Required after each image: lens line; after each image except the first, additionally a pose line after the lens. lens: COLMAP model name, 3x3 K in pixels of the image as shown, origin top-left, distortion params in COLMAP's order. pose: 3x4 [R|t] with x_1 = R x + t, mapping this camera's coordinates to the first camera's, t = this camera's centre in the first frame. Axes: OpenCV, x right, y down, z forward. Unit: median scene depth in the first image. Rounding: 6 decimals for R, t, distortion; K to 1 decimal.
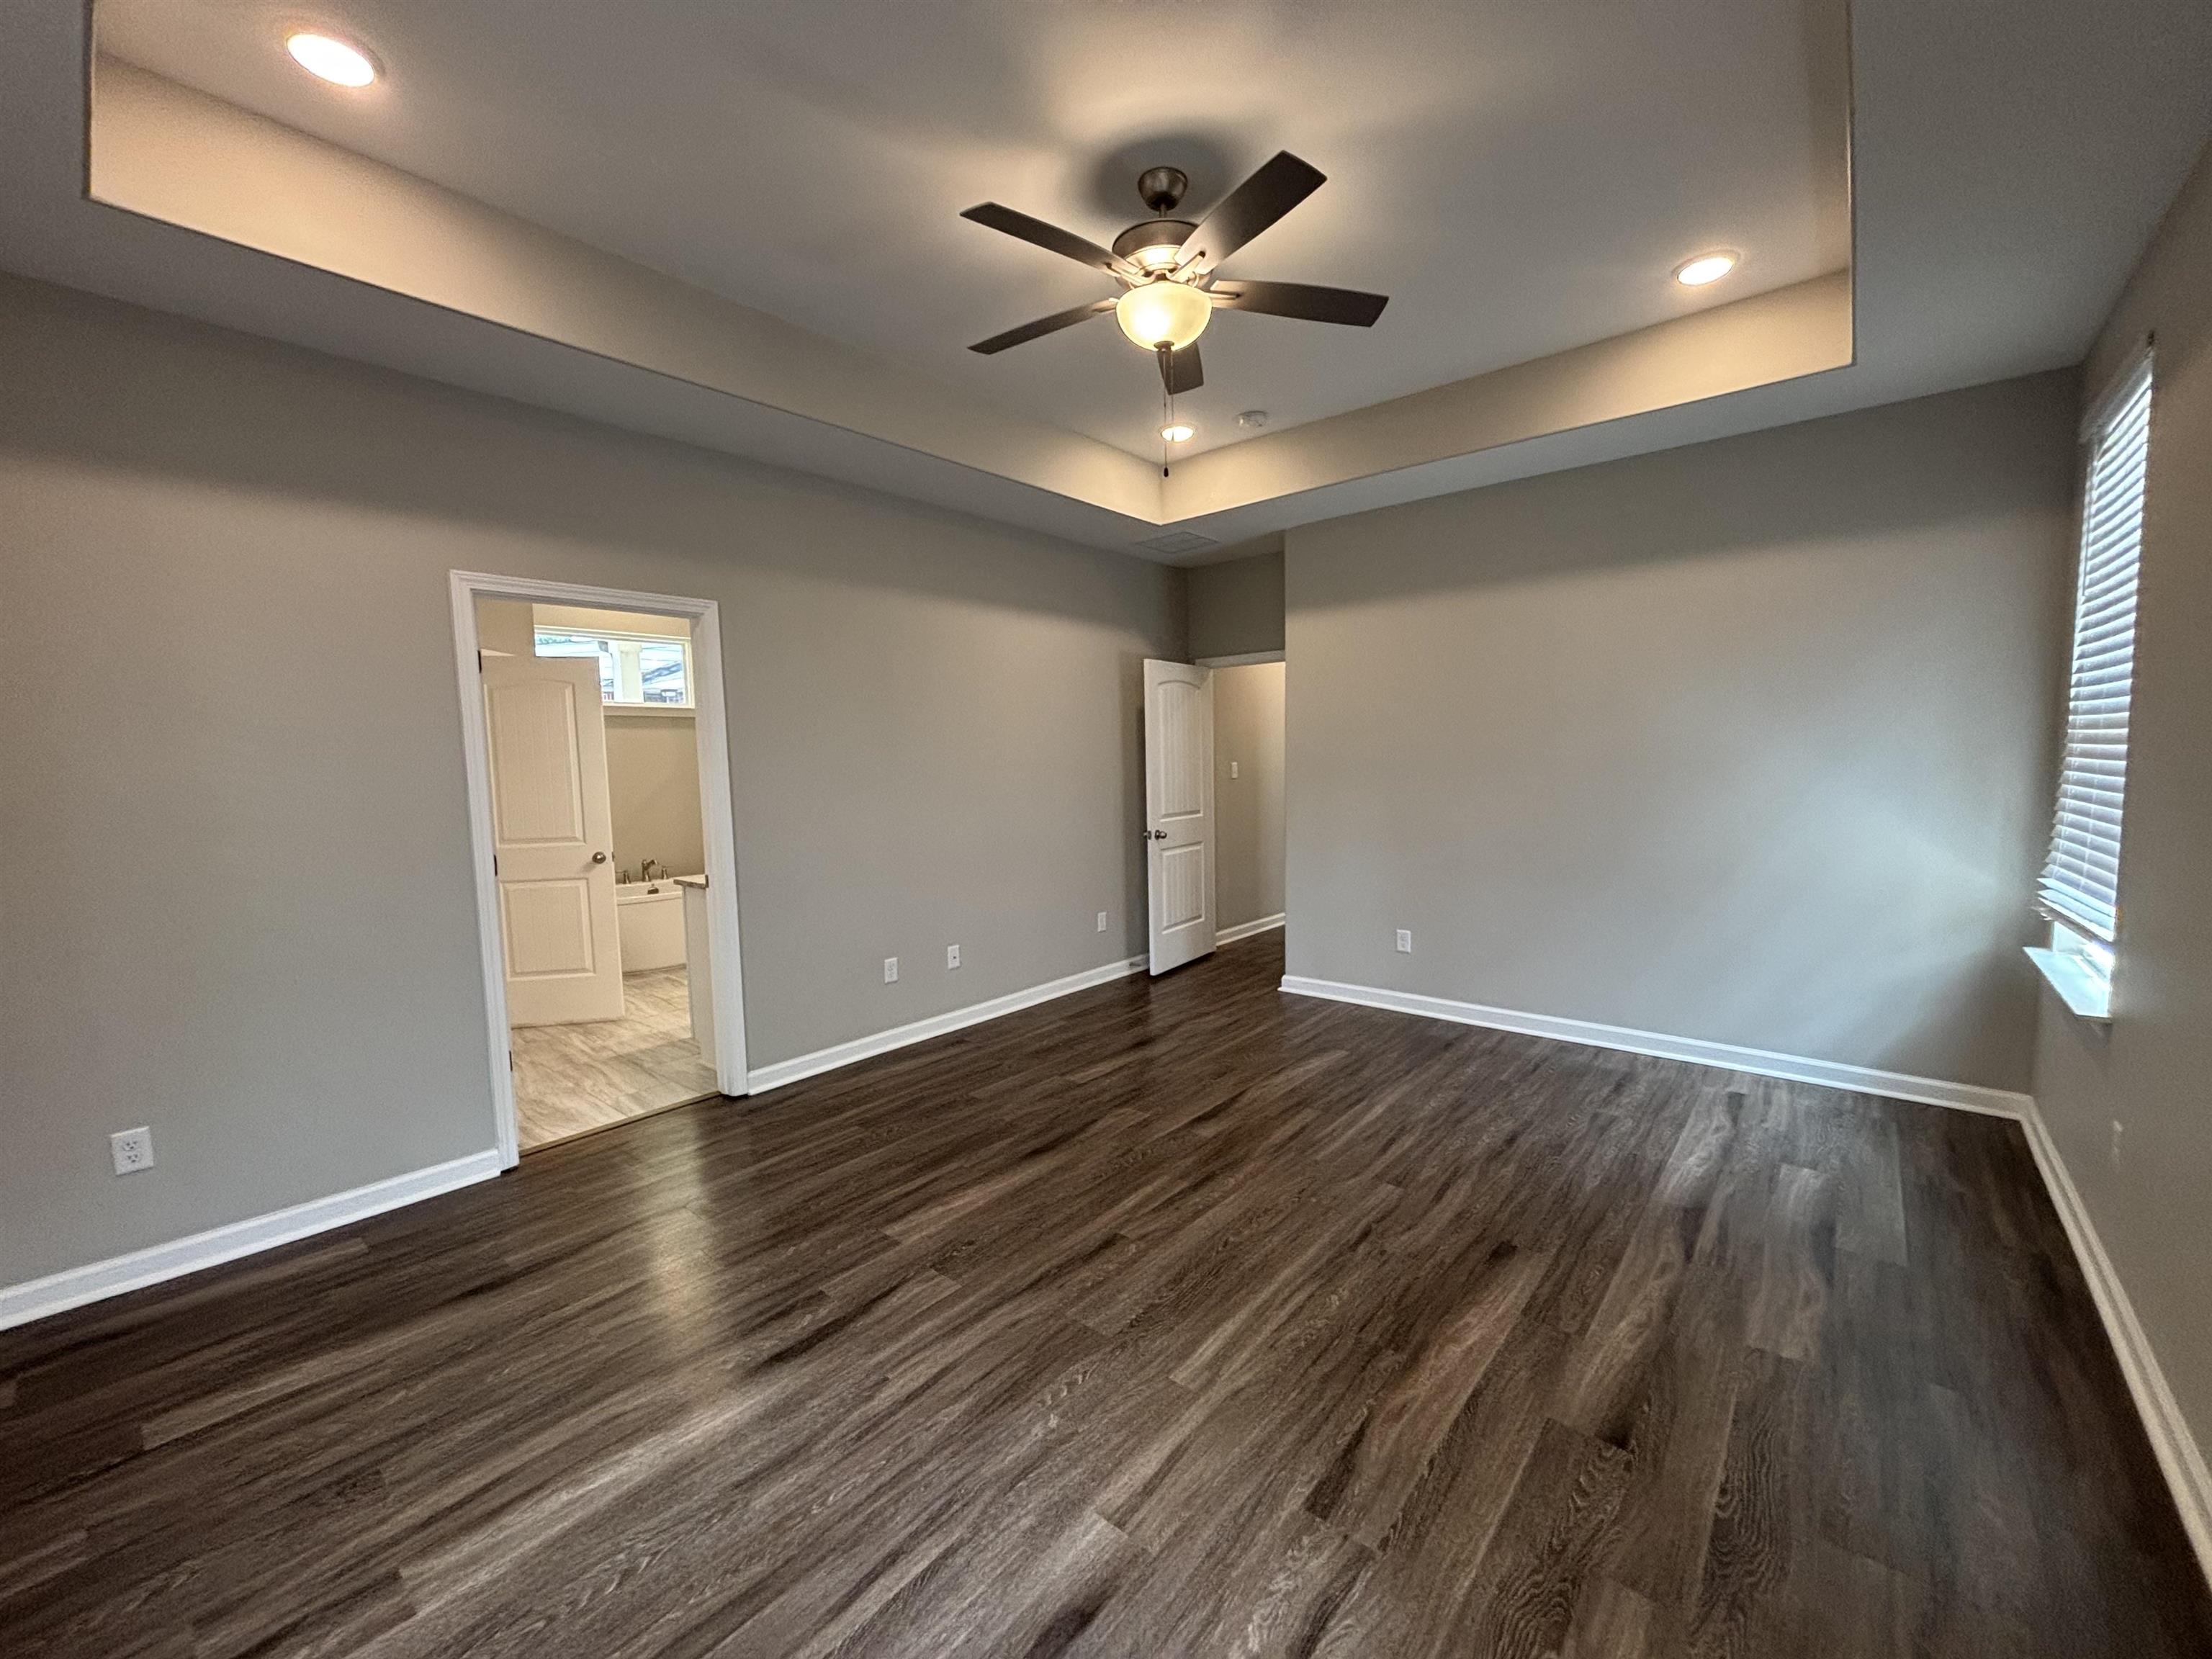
lens RADIAL K [[891.8, 0, 1105.7], [0, 891.8, 830.2], [0, 0, 1]] dist [0.015164, -0.001536]
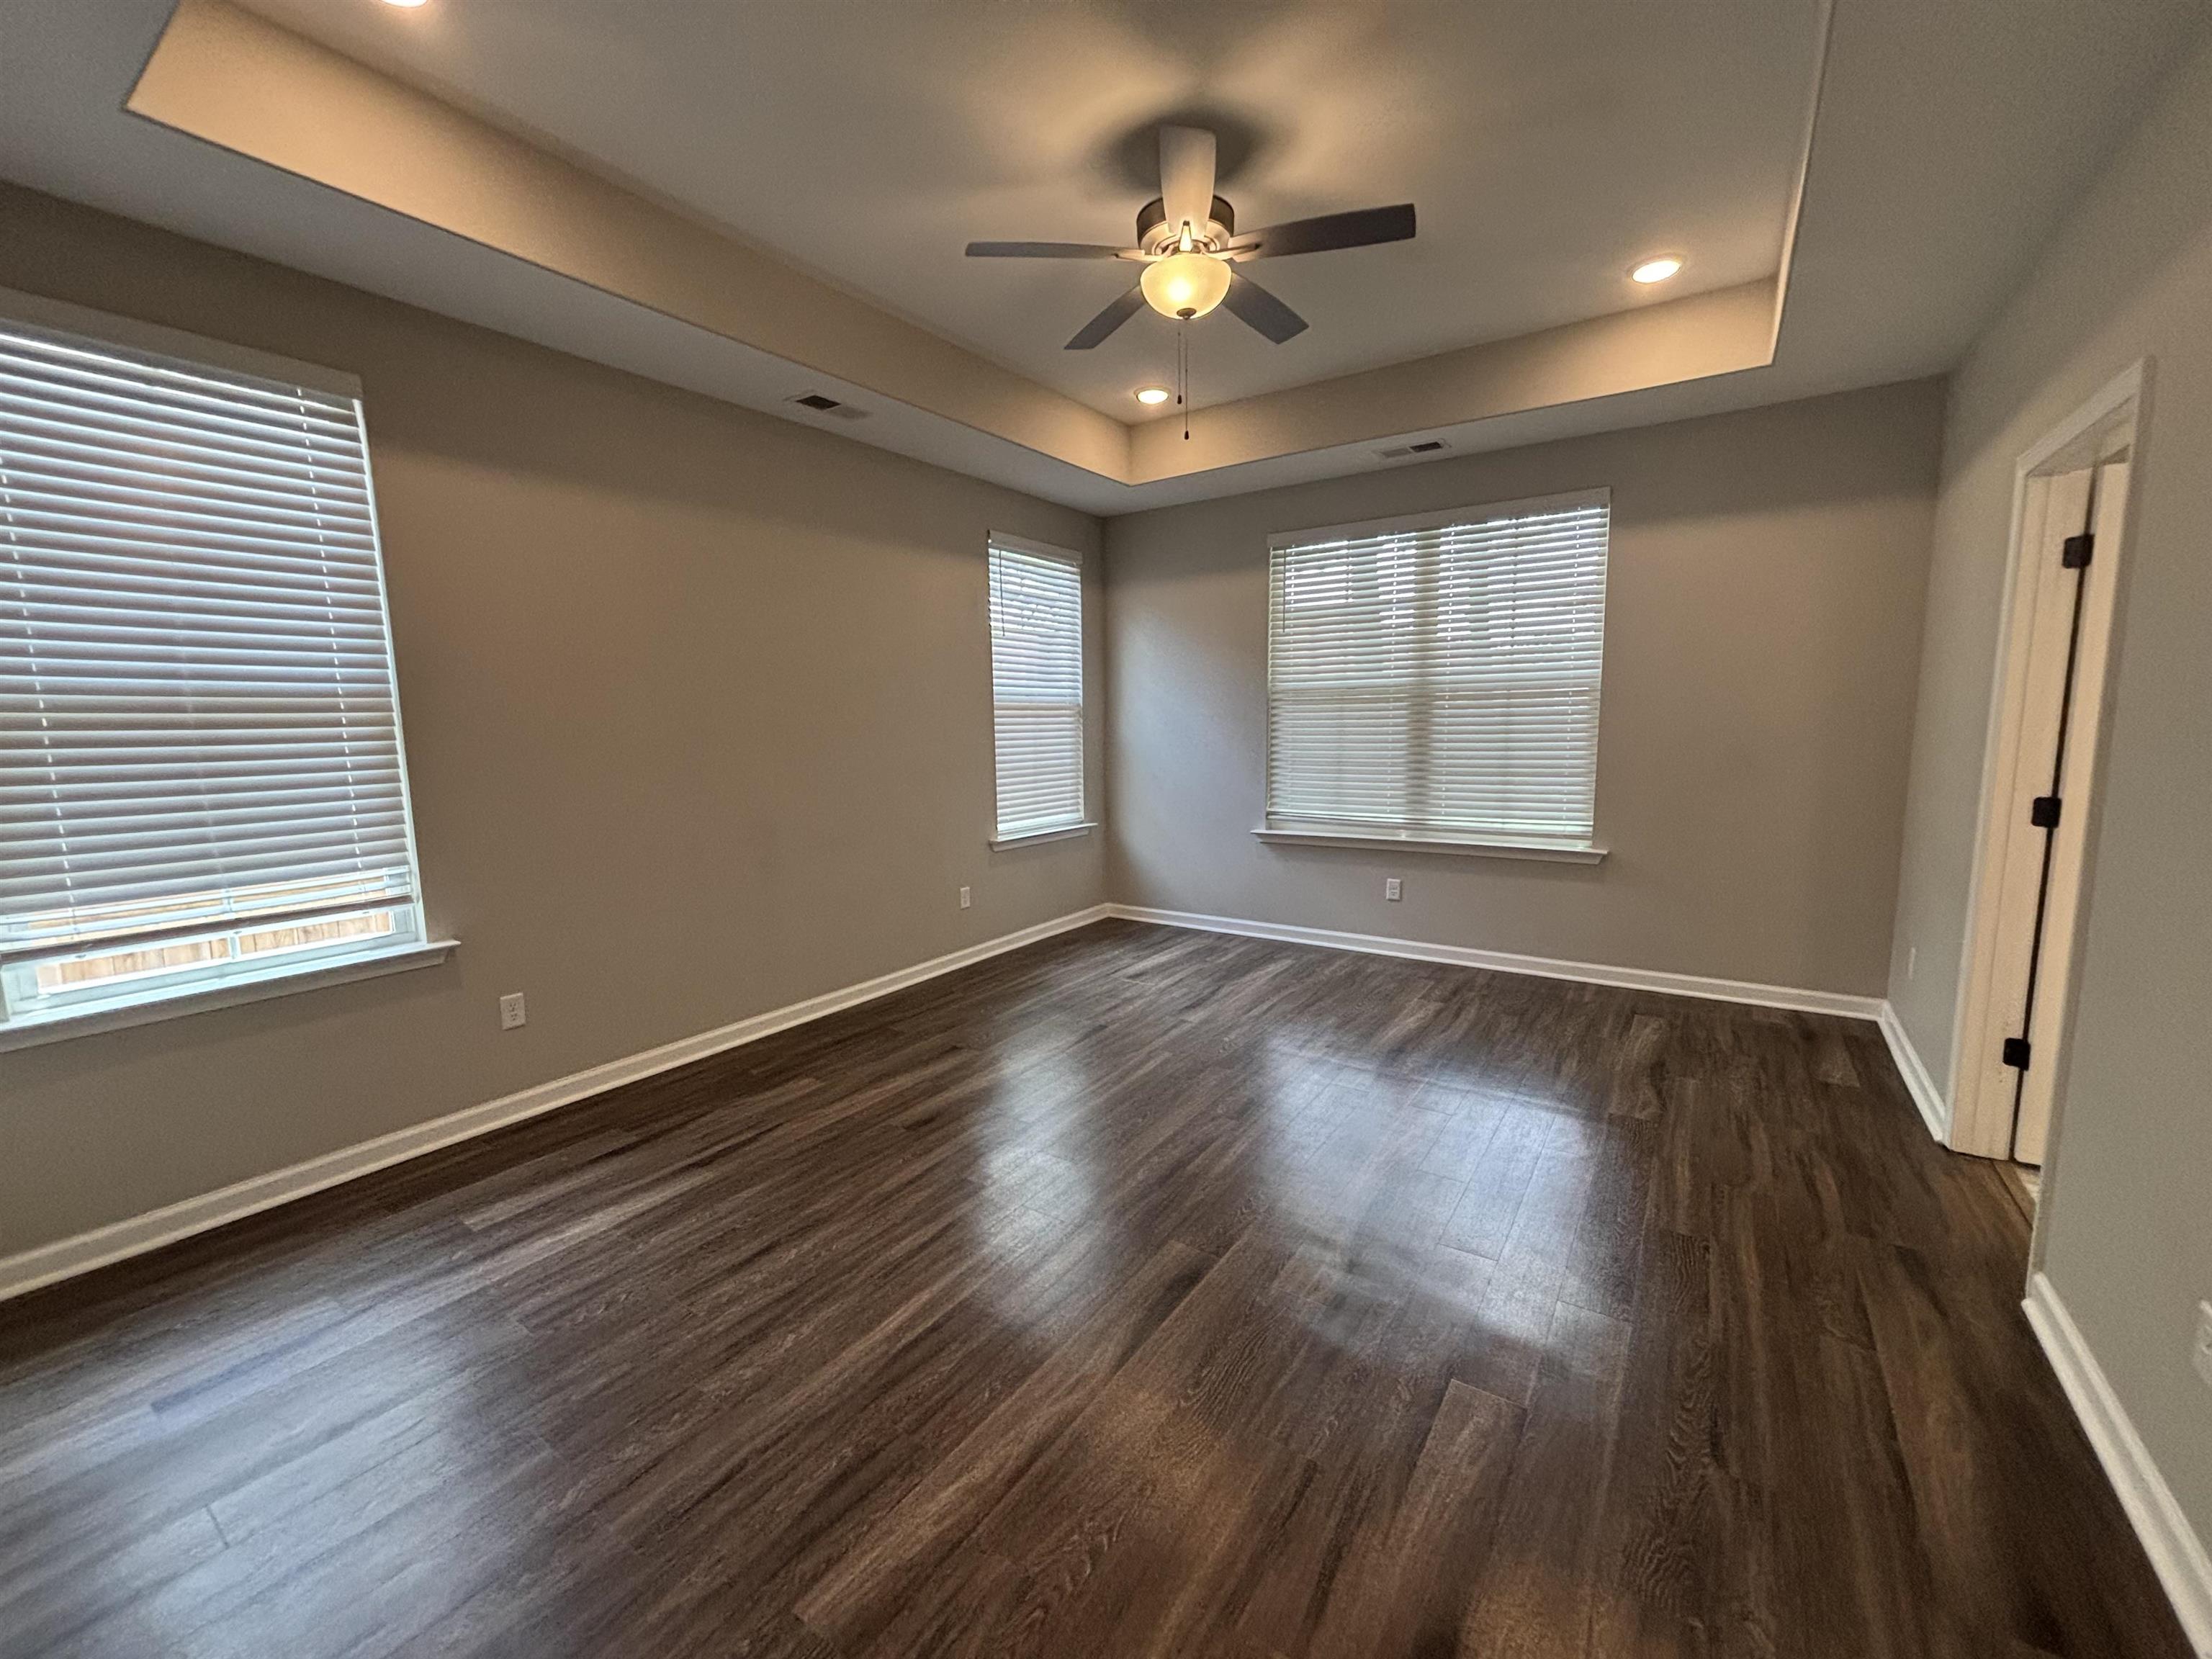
lens RADIAL K [[891.8, 0, 1106.7], [0, 891.8, 831.0], [0, 0, 1]] dist [0.015164, -0.001536]
pose [[-0.993382, 0.048373, -0.104176, 0.357784], [0.025439, 0.977124, 0.211143, -0.205063], [0.112006, 0.207096, -0.971888, 2.558182]]
